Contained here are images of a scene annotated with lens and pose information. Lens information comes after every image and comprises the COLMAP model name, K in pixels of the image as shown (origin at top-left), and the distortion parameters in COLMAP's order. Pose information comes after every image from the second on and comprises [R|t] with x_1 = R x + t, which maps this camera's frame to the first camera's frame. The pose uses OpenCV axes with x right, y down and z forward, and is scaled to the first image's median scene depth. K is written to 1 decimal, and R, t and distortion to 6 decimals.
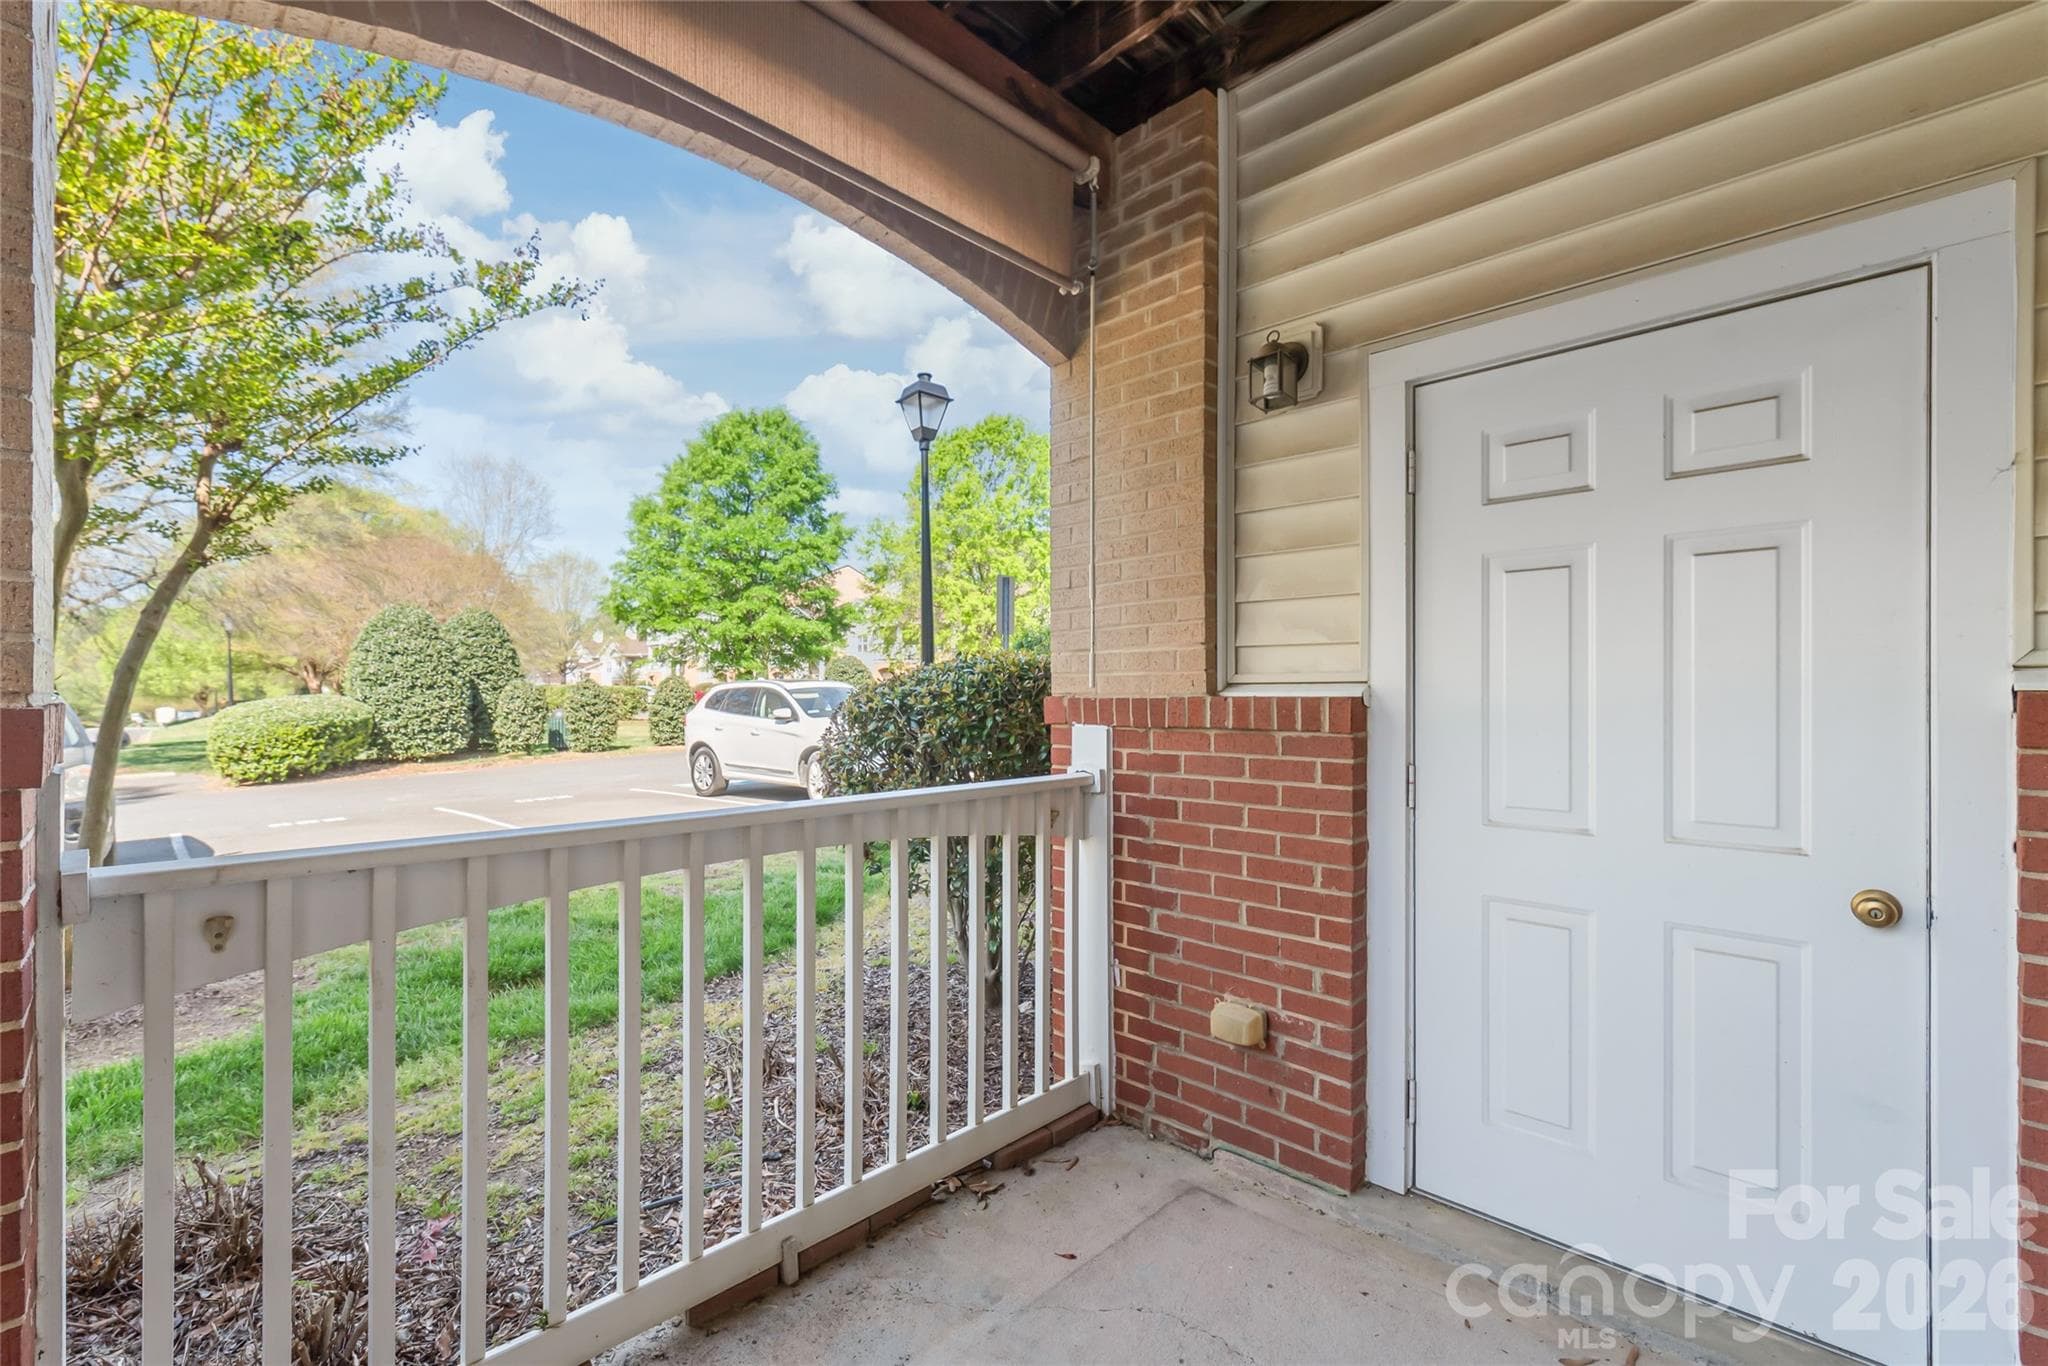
lens RADIAL K [[887.7, 0, 1034.7], [0, 887.7, 680.0], [0, 0, 1]] dist [-0.003337, -0.000174]
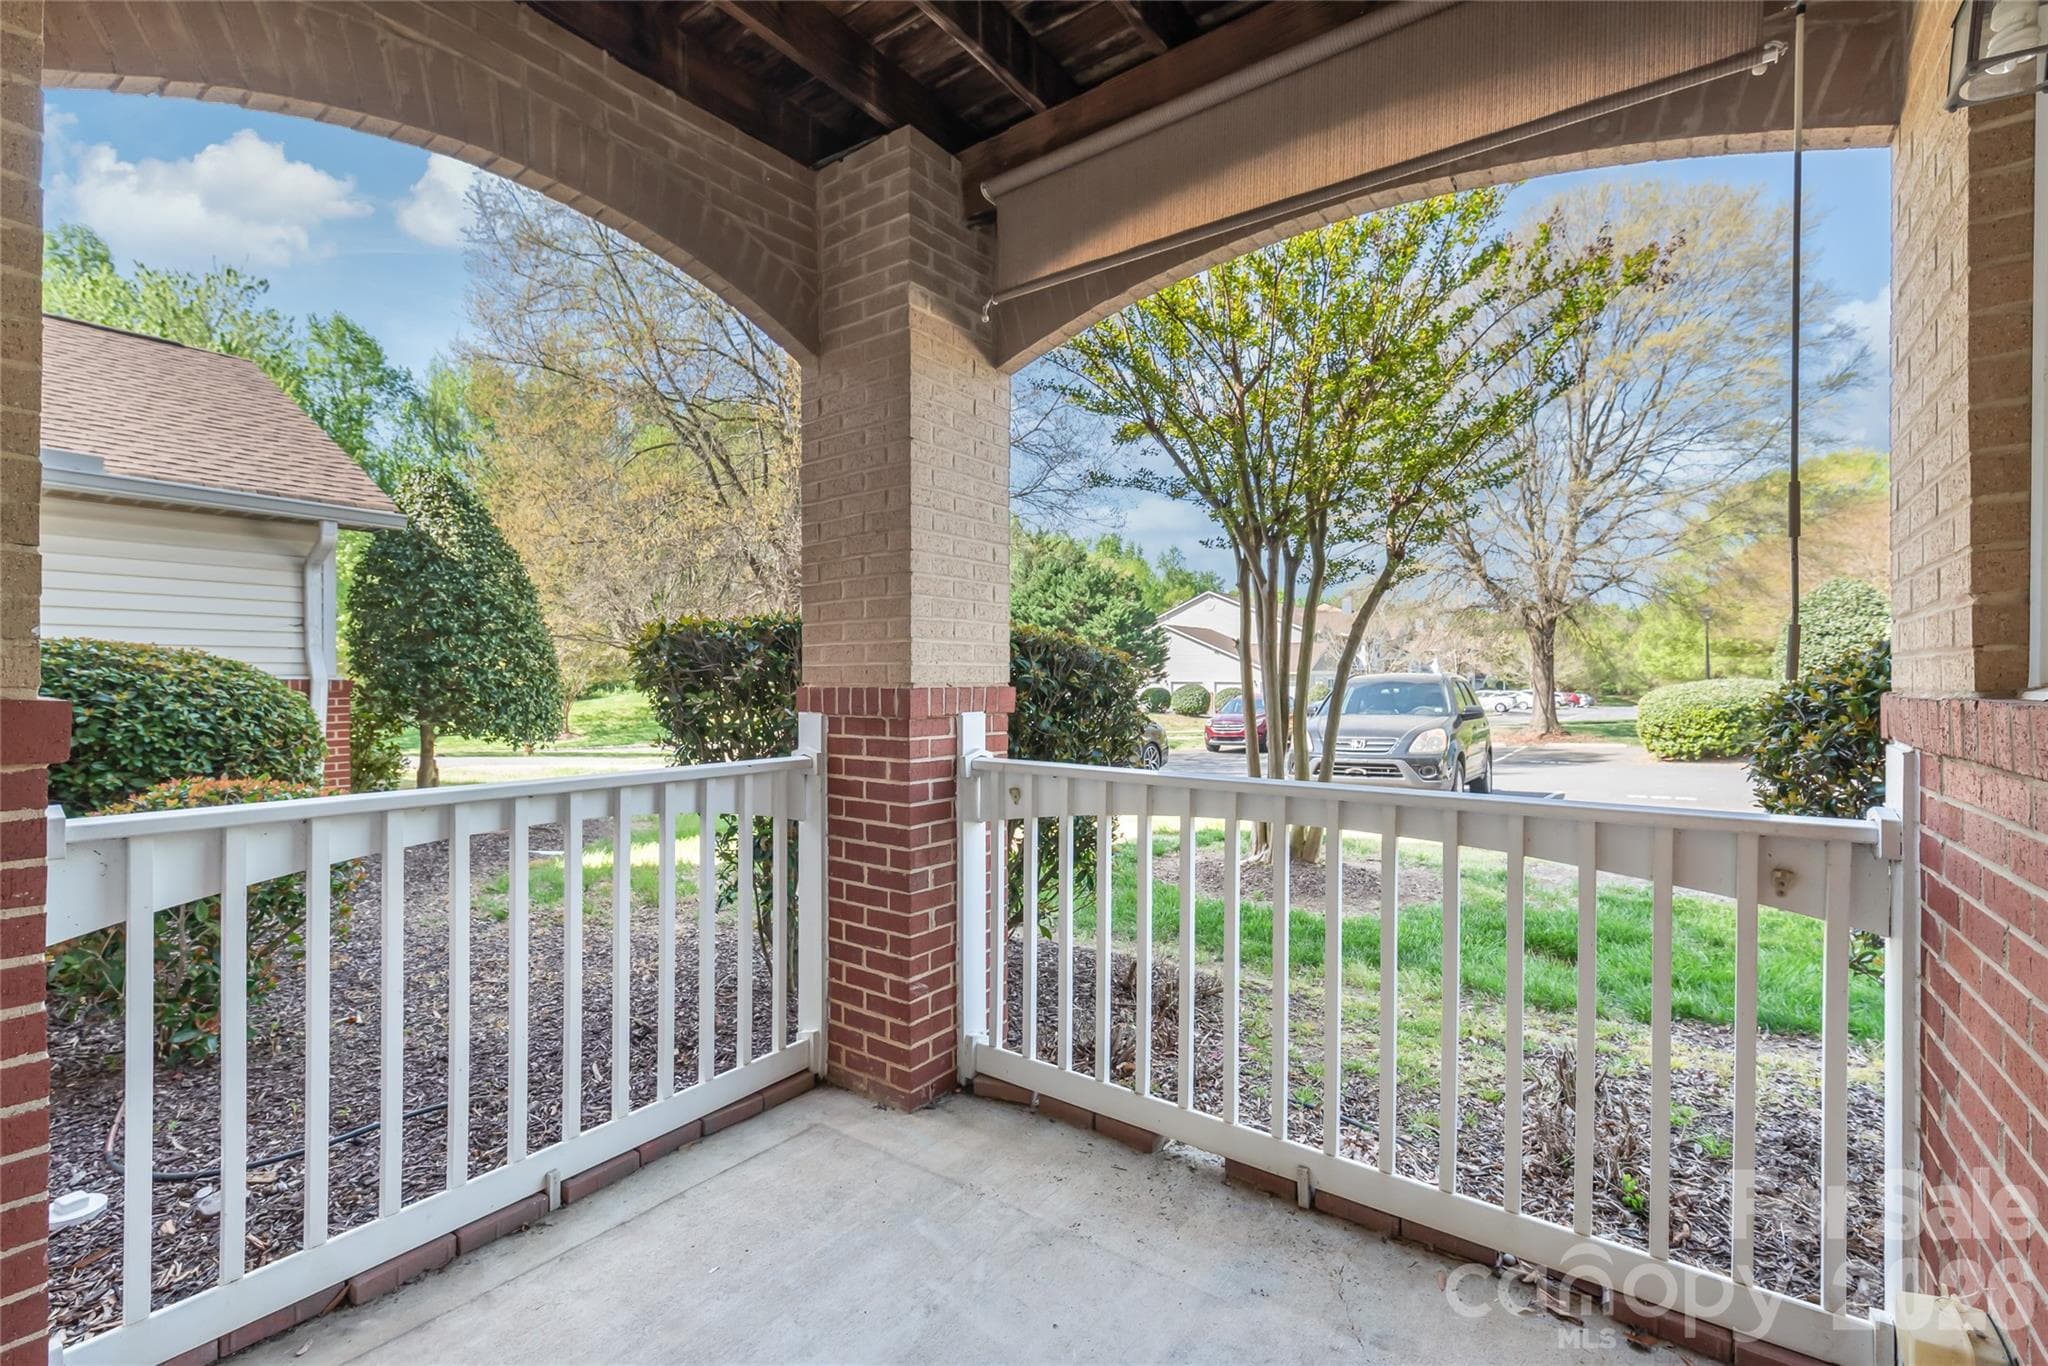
lens RADIAL K [[887.7, 0, 1033.1], [0, 887.7, 685.5], [0, 0, 1]] dist [-0.003337, -0.000174]
pose [[0.134033, 0.010592, -0.990920, 0.163422], [0.014889, 0.999808, 0.012700, -0.001373], [0.990865, -0.016457, 0.133849, 0.105793]]
